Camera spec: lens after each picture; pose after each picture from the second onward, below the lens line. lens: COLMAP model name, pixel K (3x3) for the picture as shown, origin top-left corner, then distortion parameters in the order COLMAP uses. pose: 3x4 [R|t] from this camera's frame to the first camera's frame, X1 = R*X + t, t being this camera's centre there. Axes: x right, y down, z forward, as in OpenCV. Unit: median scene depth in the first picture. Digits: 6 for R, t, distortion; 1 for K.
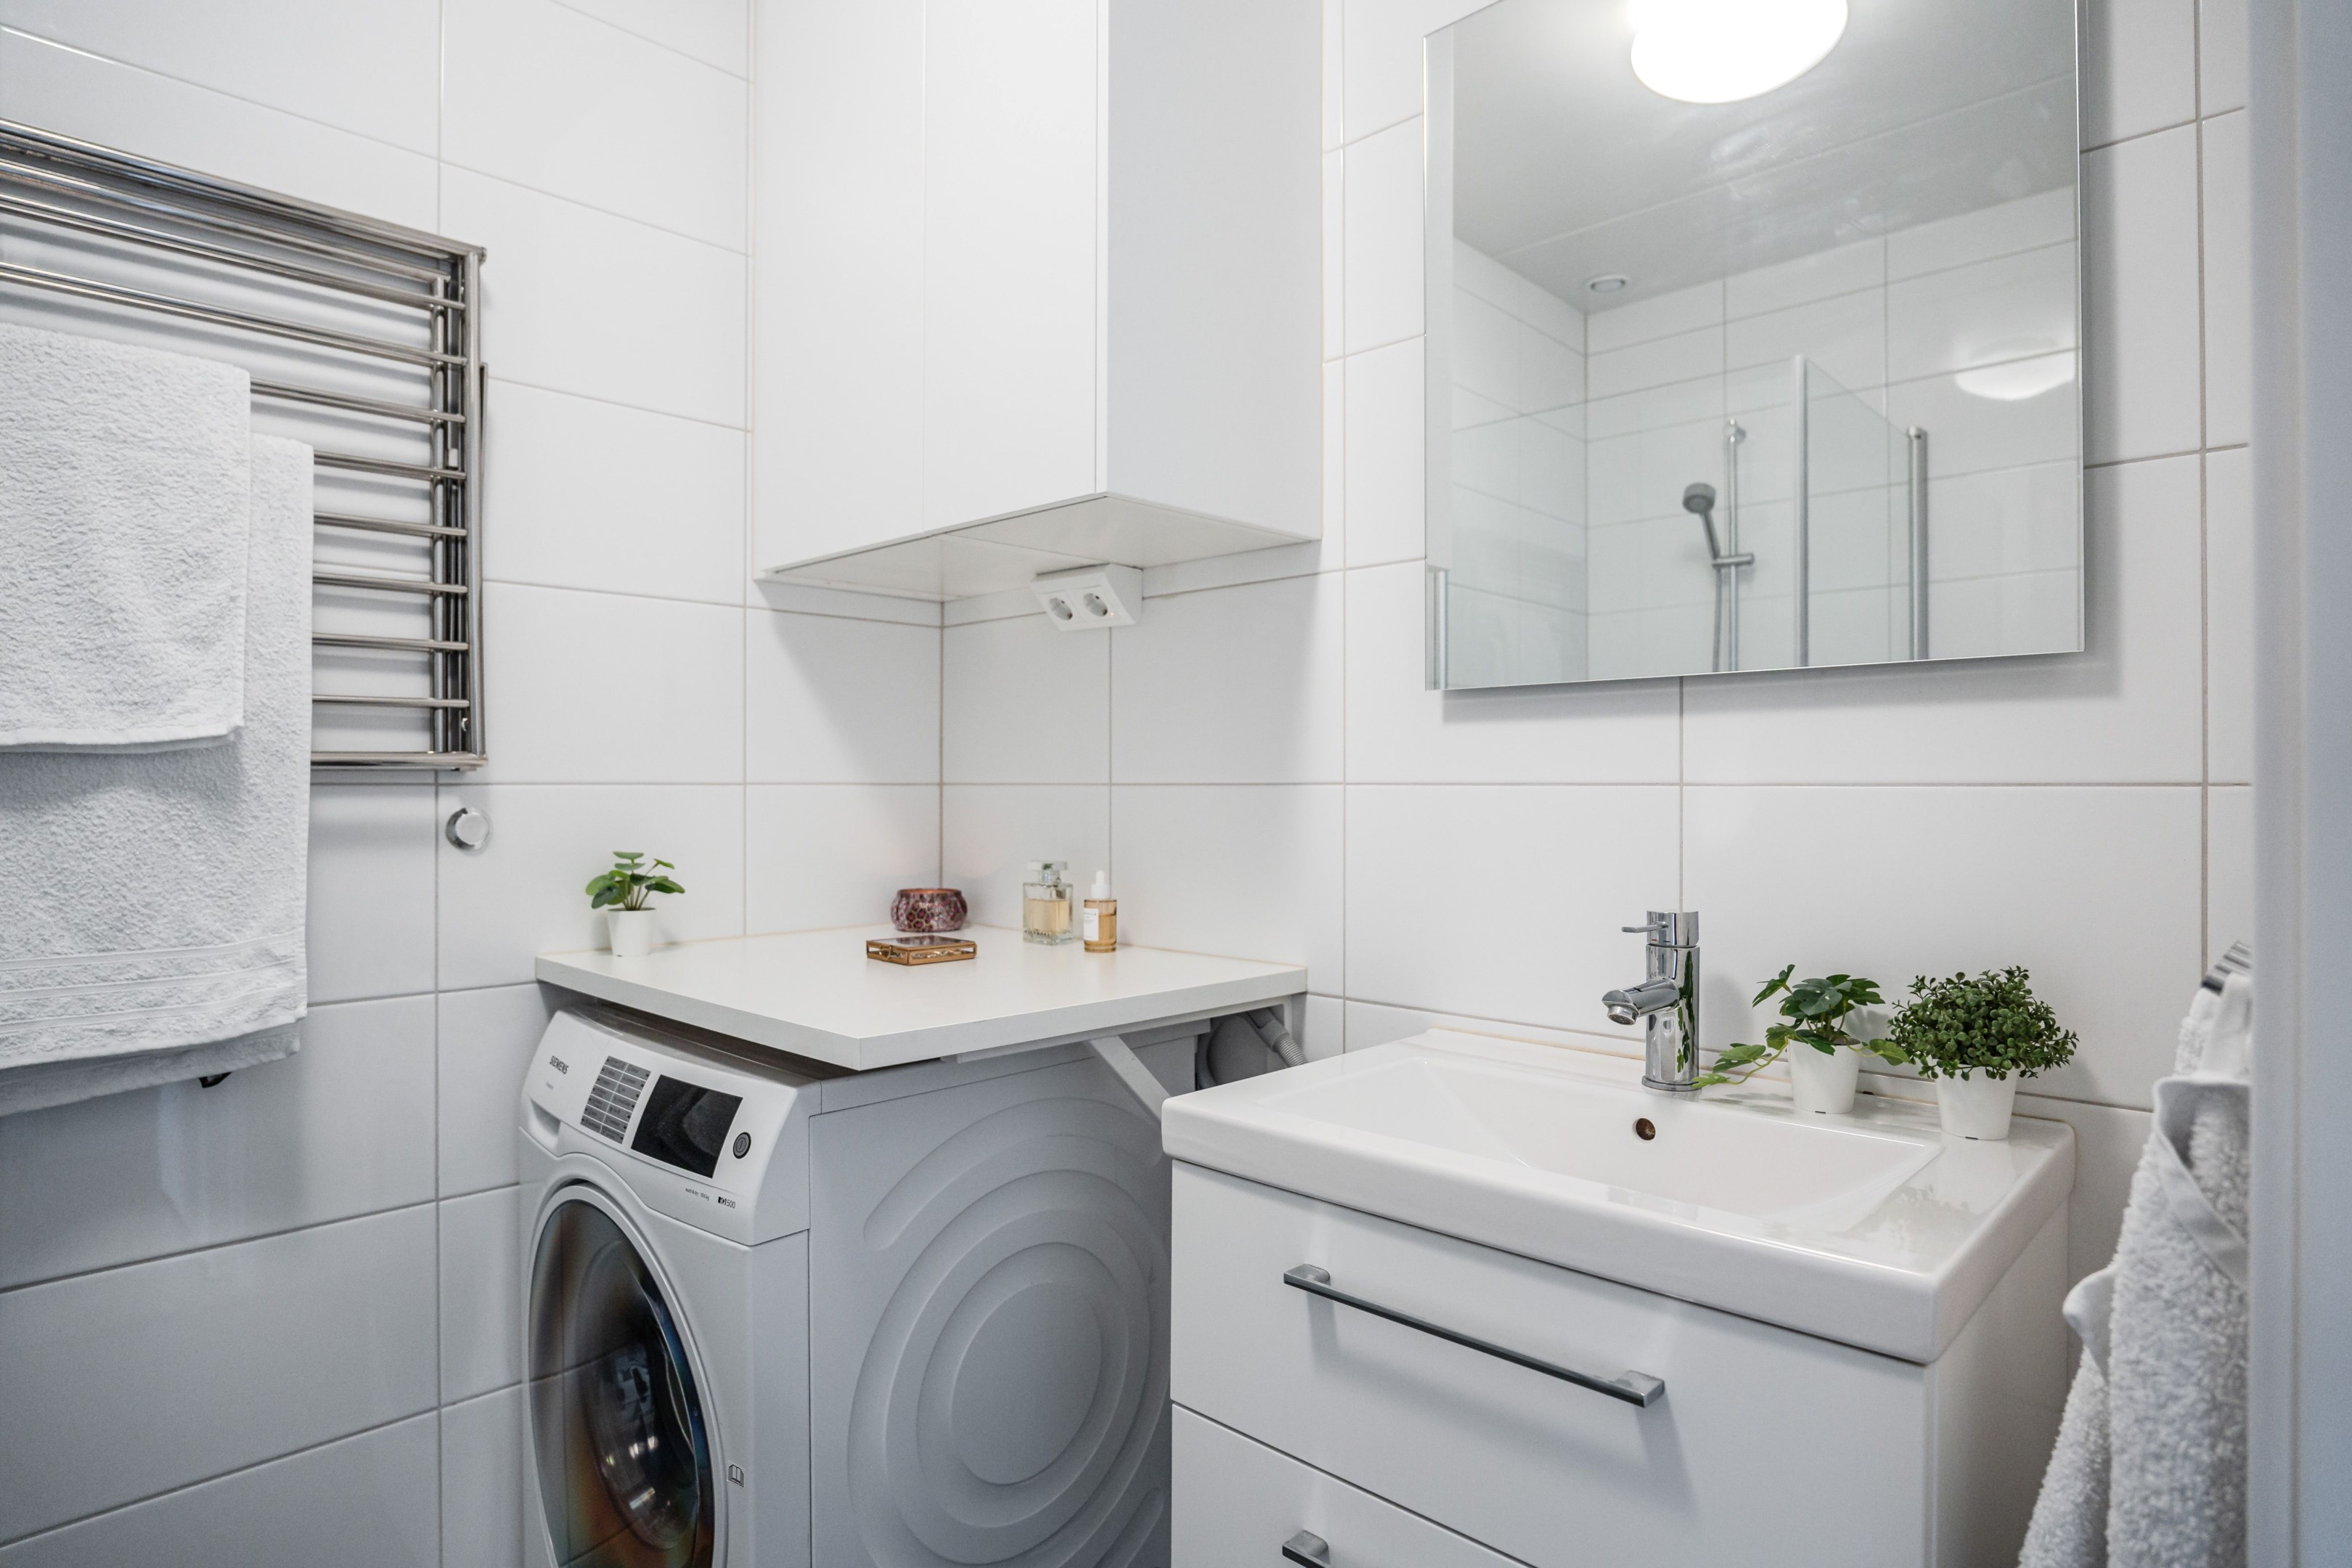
lens RADIAL K [[1327.4, 0, 1176.0], [0, 1327.4, 784.0], [0, 0, 1]] dist [-0.019056, 0.002241]
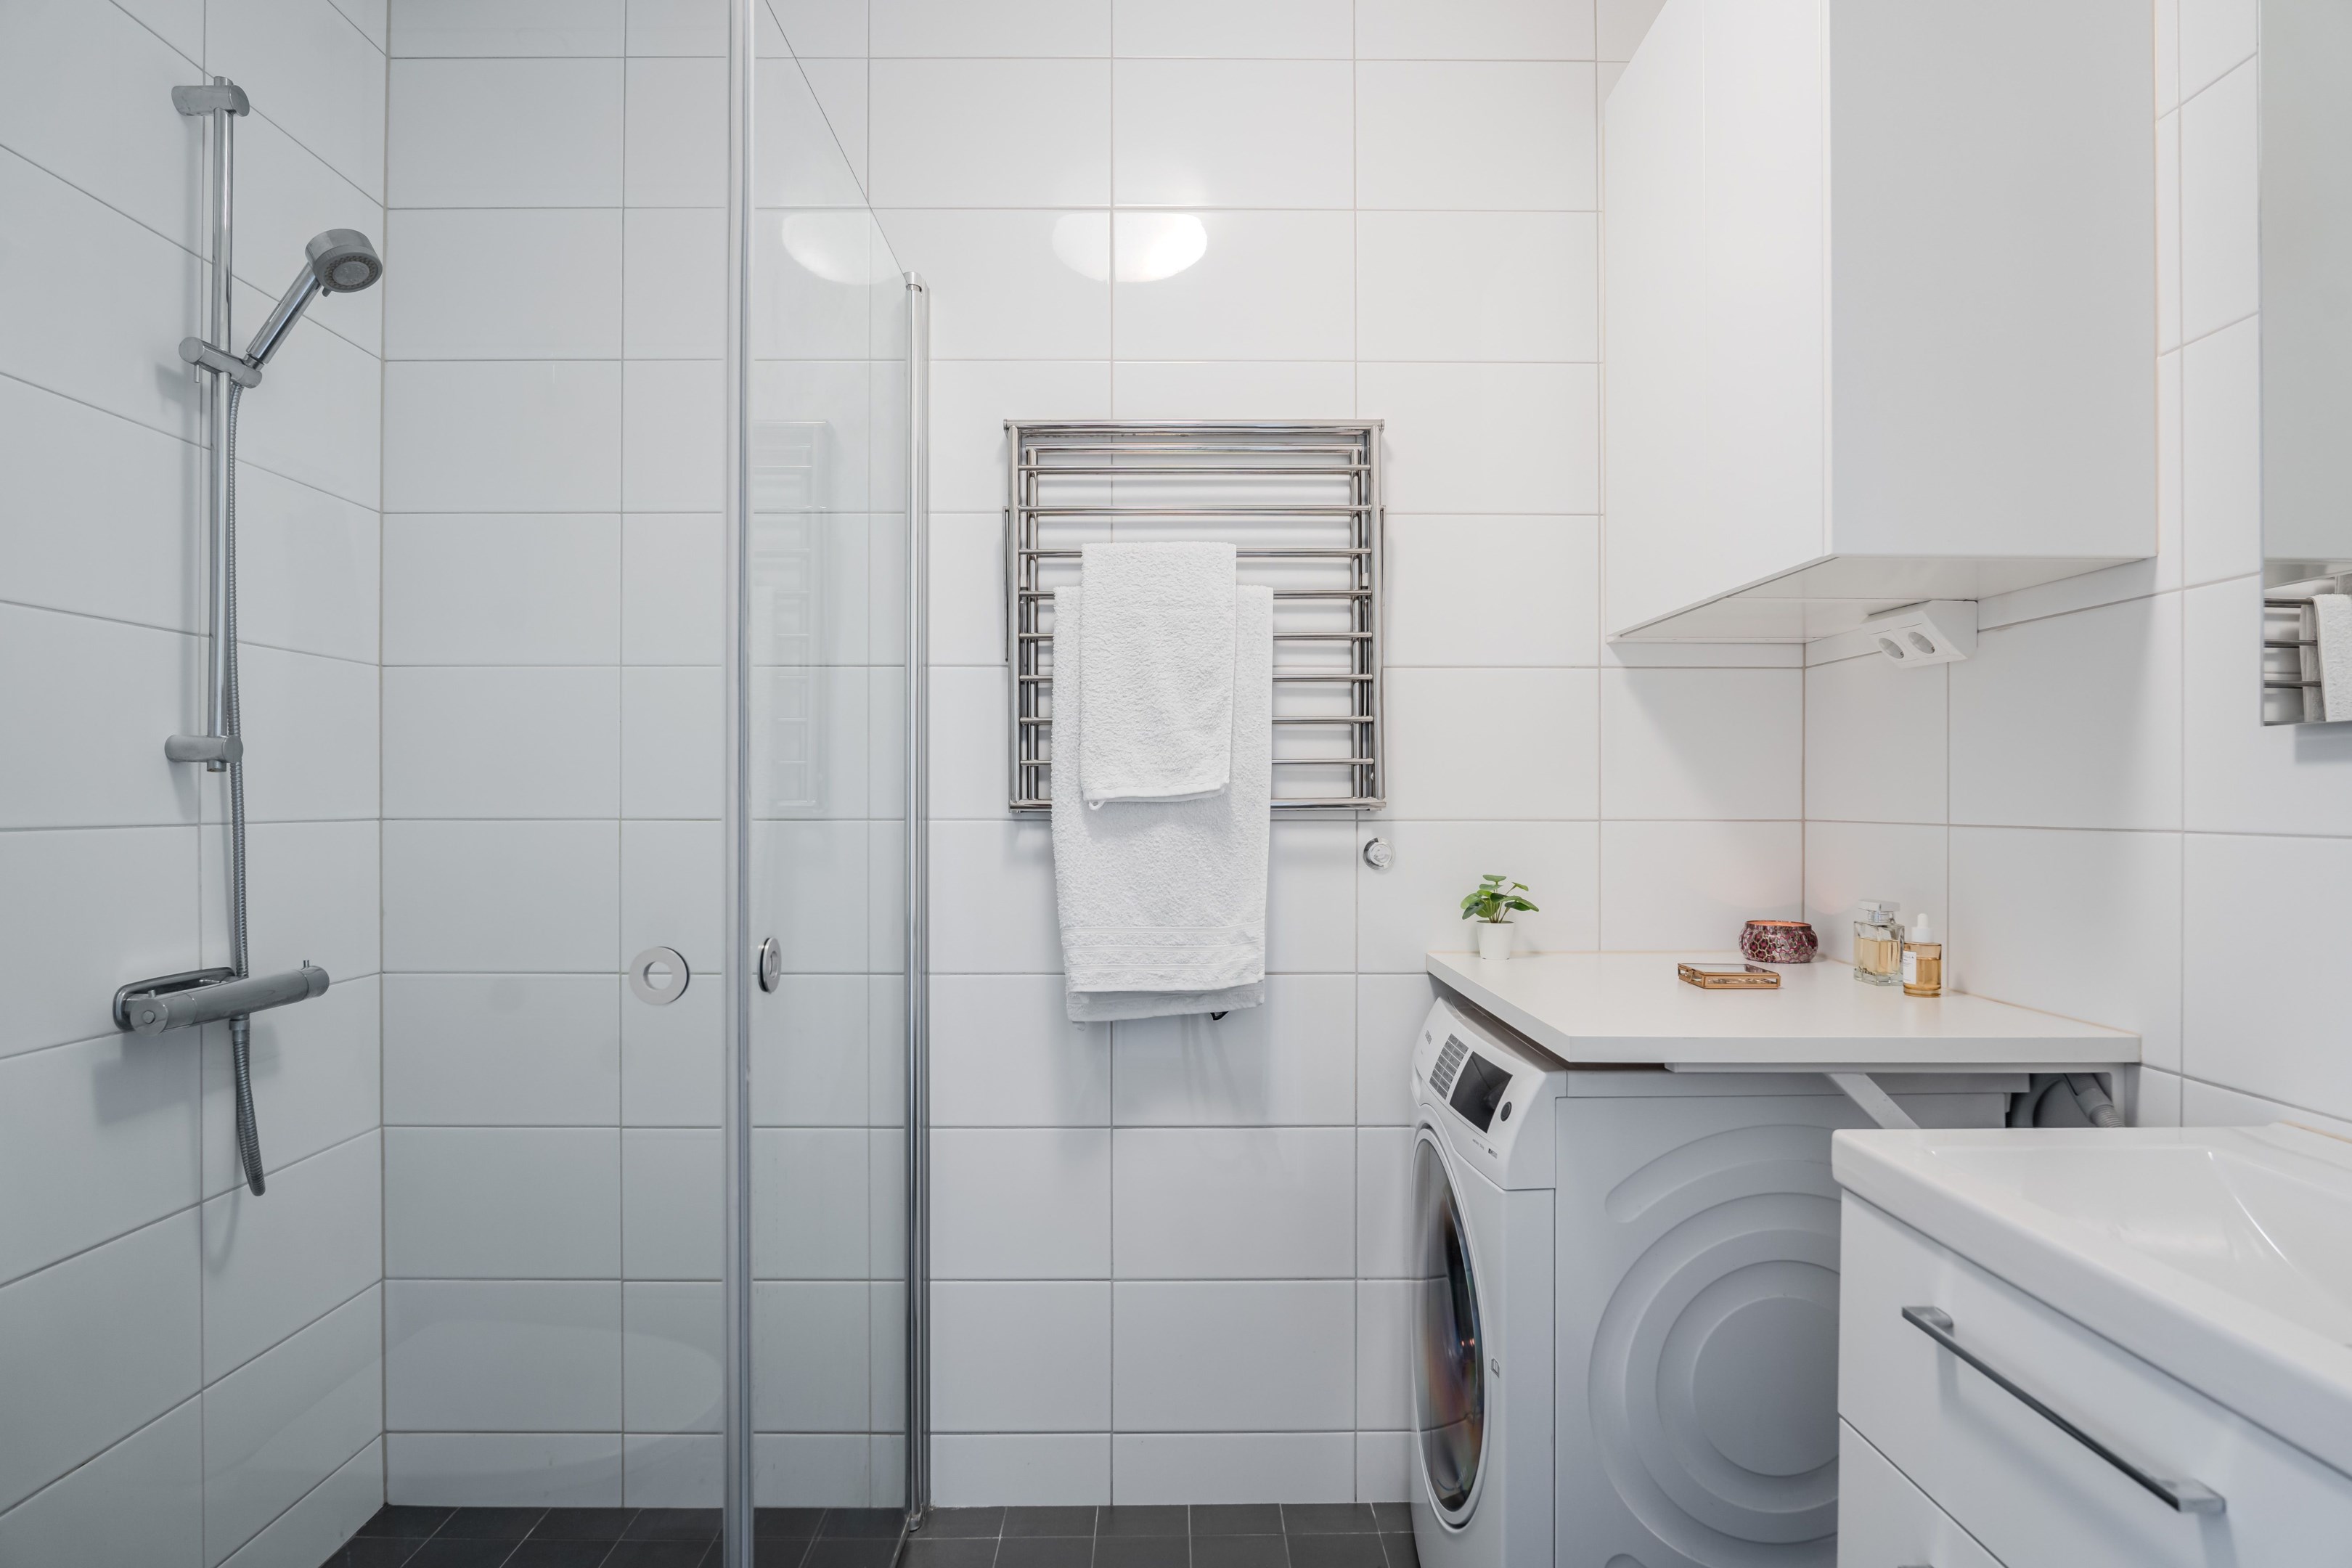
lens RADIAL K [[1436.7, 0, 1176.0], [0, 1436.7, 784.0], [0, 0, 1]] dist [-0.002405, 0.000543]
pose [[0.683563, -0.004395, -0.729878, 0.396836], [0.001150, 0.999987, -0.004945, -0.030299], [0.729891, 0.002540, 0.683559, -0.151297]]
